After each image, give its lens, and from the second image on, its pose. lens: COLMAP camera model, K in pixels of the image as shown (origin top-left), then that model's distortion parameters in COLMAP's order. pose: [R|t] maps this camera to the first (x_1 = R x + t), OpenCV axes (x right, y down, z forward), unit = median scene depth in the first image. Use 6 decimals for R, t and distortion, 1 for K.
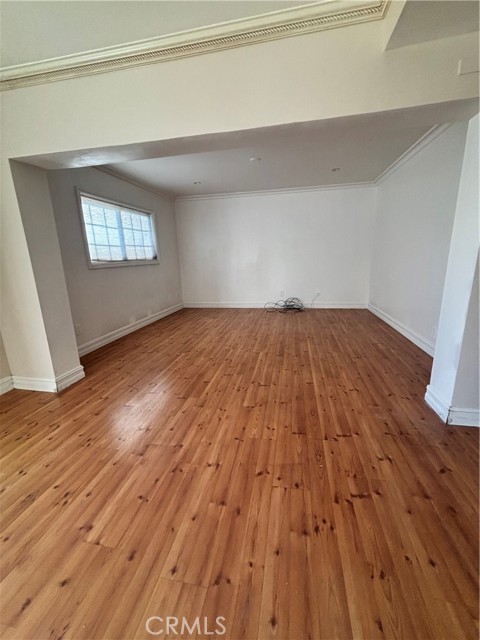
lens RADIAL K [[260.9, 0, 240.2], [0, 260.9, 320.5], [0, 0, 1]] dist [0.000478, -0.000273]
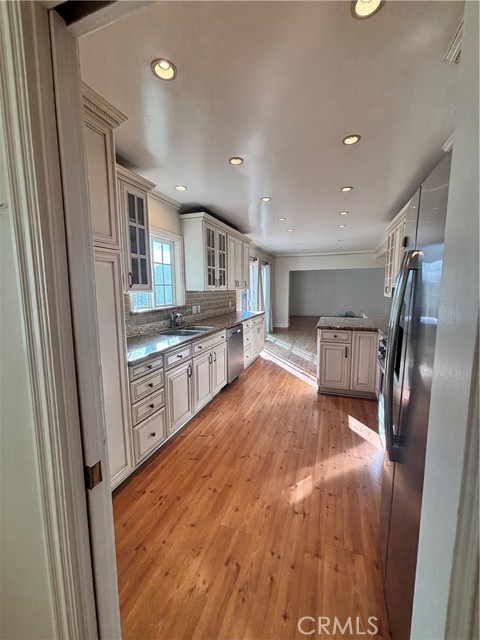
lens RADIAL K [[260.9, 0, 240.7], [0, 260.9, 319.4], [0, 0, 1]] dist [0.000478, -0.000273]
pose [[0.988427, 0.038226, -0.146804, -0.994982], [-0.055416, 0.991836, -0.114851, 0.749964], [0.141215, 0.121657, 0.982475, -3.302568]]
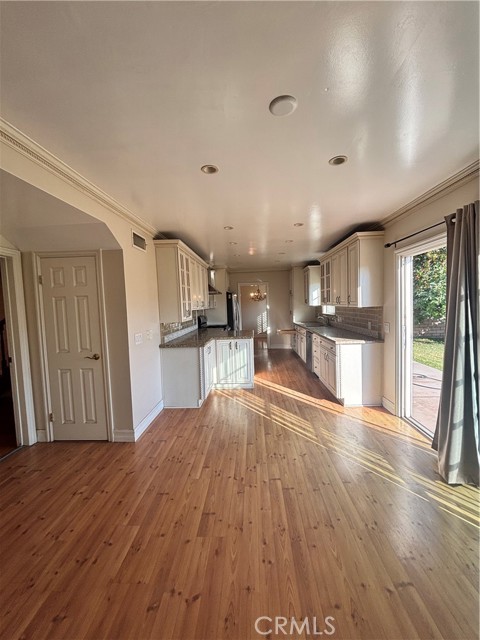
lens RADIAL K [[260.9, 0, 240.1], [0, 260.9, 320.5], [0, 0, 1]] dist [0.000478, -0.000273]
pose [[-0.988044, 0.069821, -0.137453, -0.280733], [0.024611, 0.951568, 0.306452, -0.321973], [0.152193, 0.299405, -0.941910, 0.770586]]
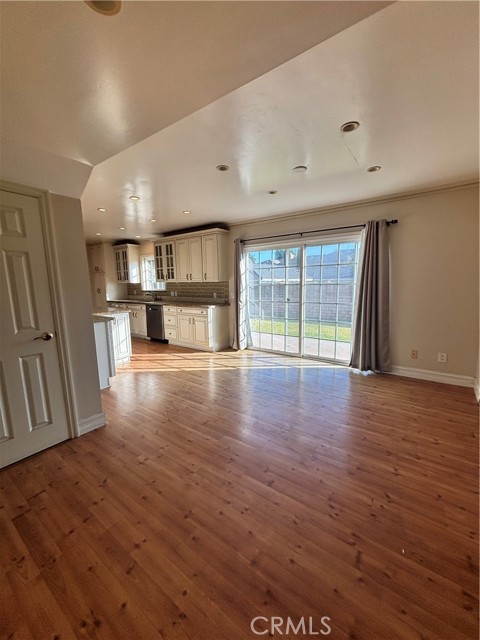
lens RADIAL K [[260.9, 0, 242.3], [0, 260.9, 319.6], [0, 0, 1]] dist [0.000478, -0.000273]
pose [[-0.422421, 0.166281, -0.891017, 0.875055], [-0.195175, 0.943281, 0.268565, -0.226461], [0.885137, 0.287351, -0.366008, 0.455420]]
